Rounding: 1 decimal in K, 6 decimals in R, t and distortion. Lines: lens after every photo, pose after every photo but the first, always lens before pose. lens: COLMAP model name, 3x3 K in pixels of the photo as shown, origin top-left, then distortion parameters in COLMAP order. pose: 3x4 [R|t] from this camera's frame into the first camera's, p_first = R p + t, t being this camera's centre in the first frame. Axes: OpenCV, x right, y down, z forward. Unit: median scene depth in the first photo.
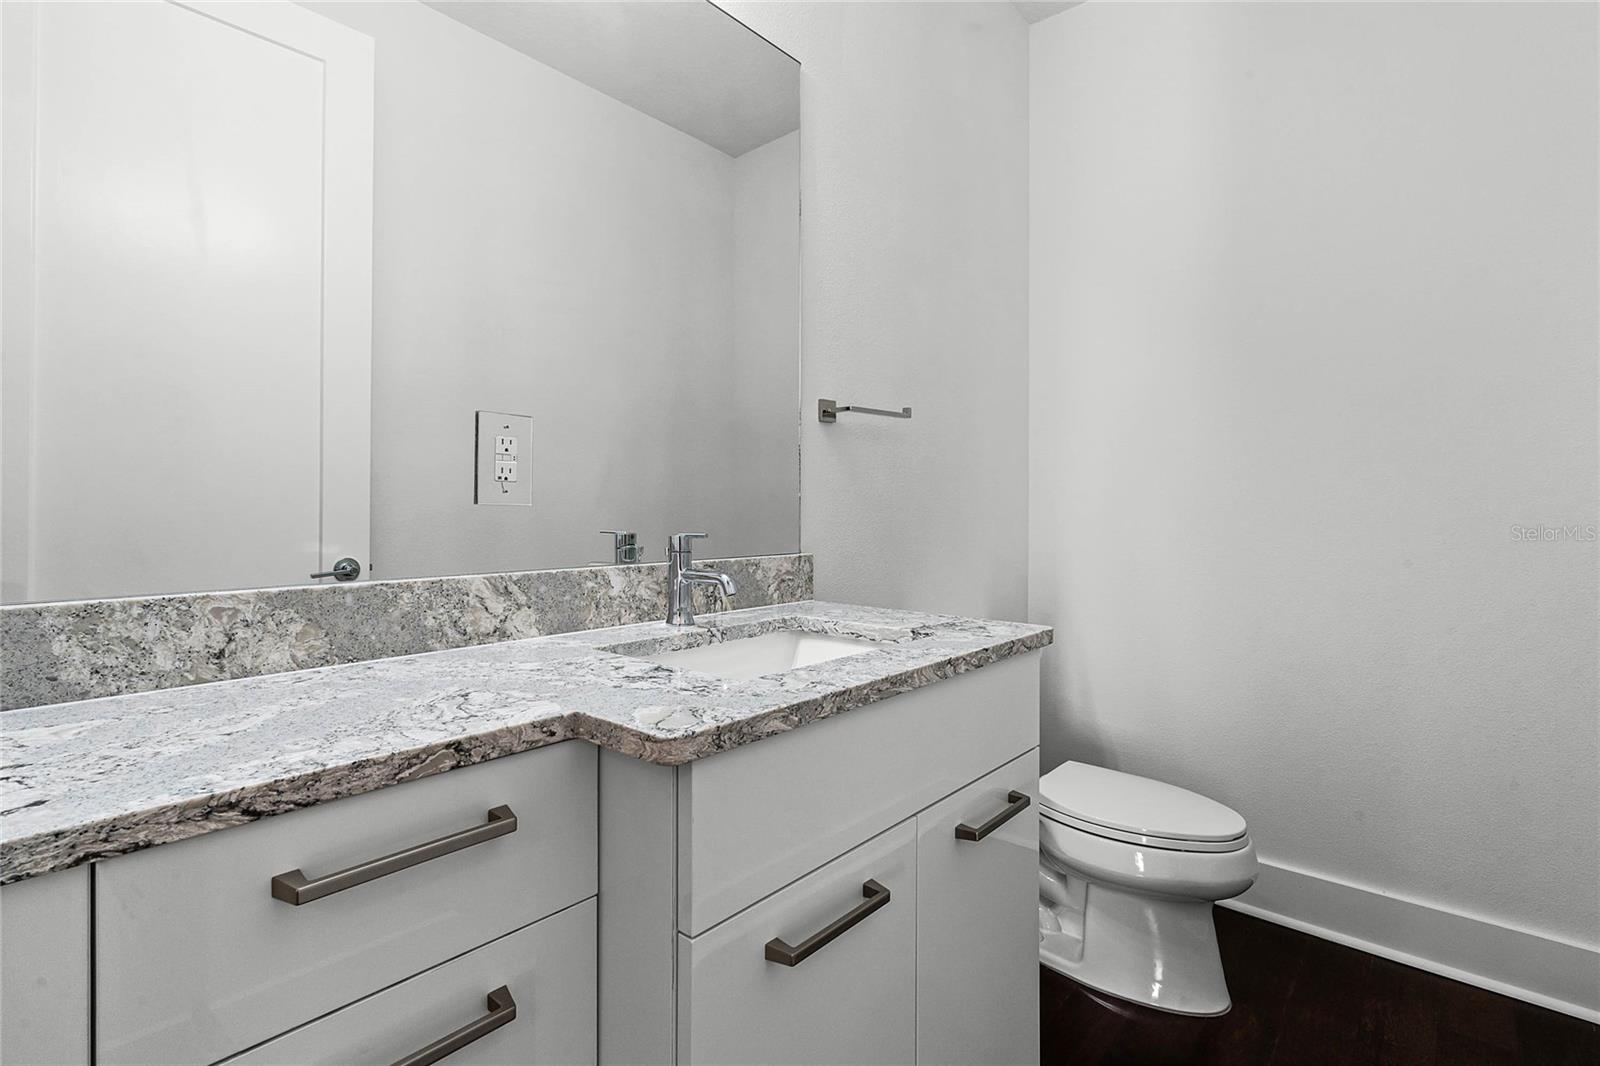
lens RADIAL K [[750.3, 0, 800.0], [0, 750.3, 533.0], [0, 0, 1]] dist [-0.003190, -0.000140]
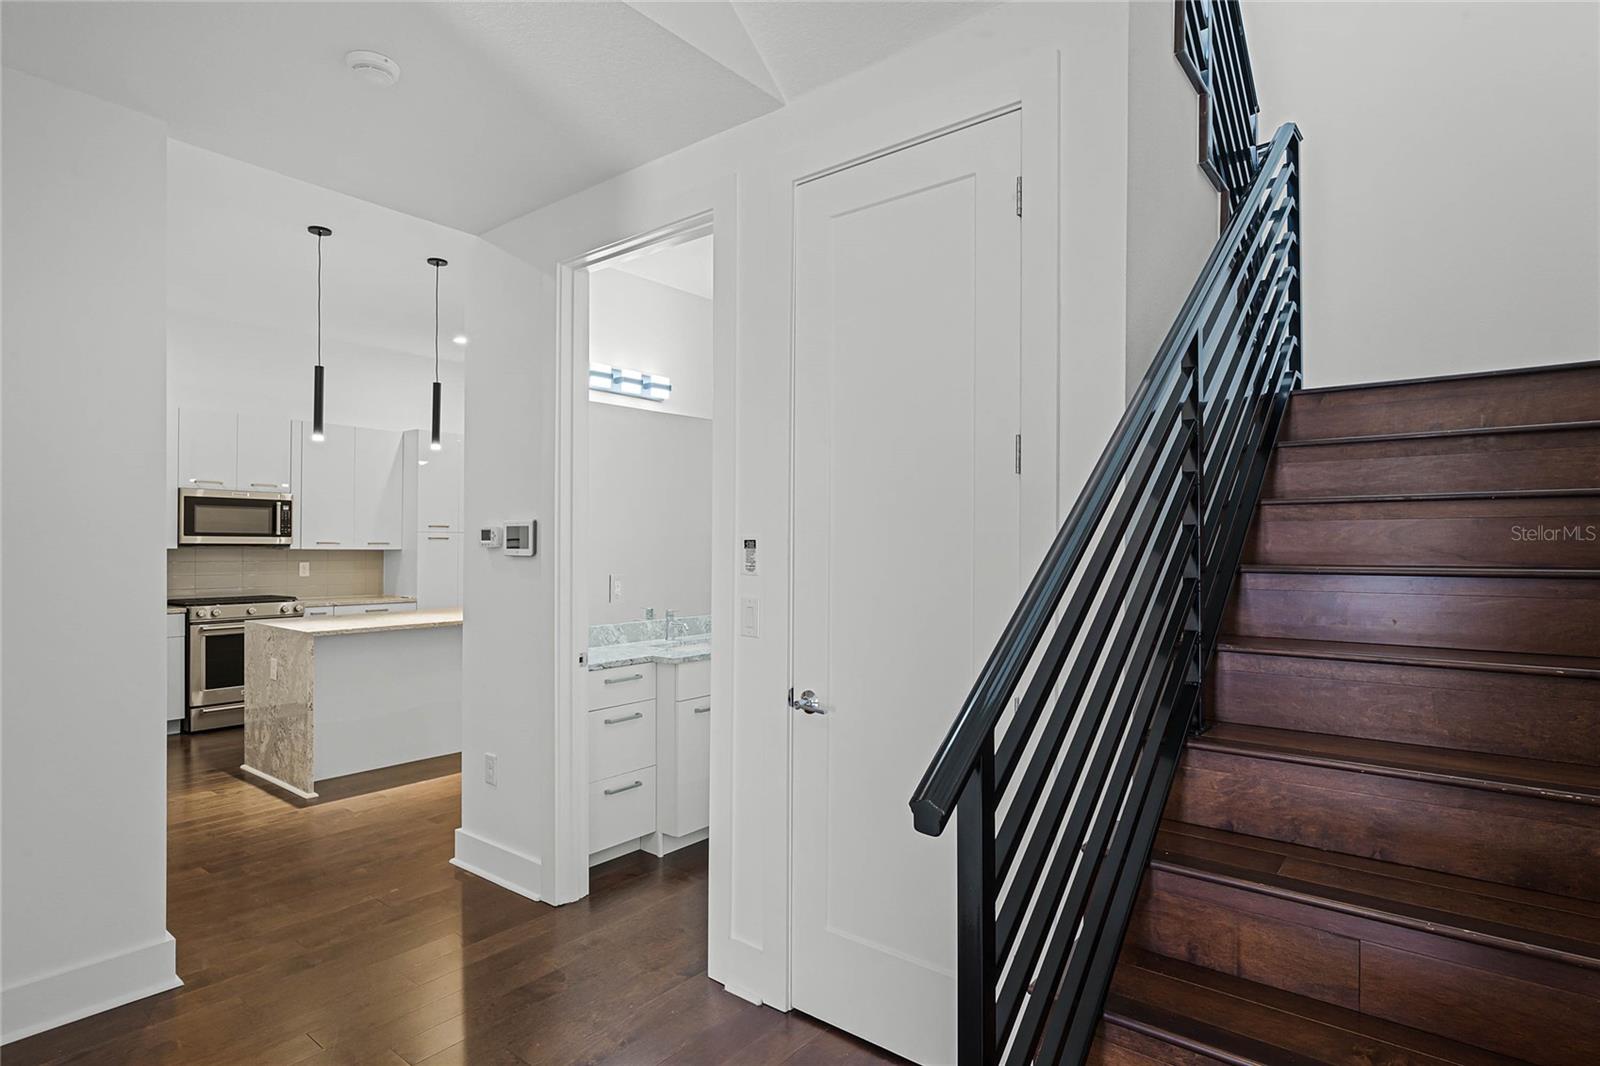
lens RADIAL K [[838.7, 0, 800.0], [0, 838.7, 533.0], [0, 0, 1]] dist [-0.001582, -0.000330]
pose [[0.999331, -0.002354, 0.036501, 0.248728], [0.003652, 0.999362, -0.035540, -0.193563], [-0.036394, 0.035649, 0.998701, -2.497685]]
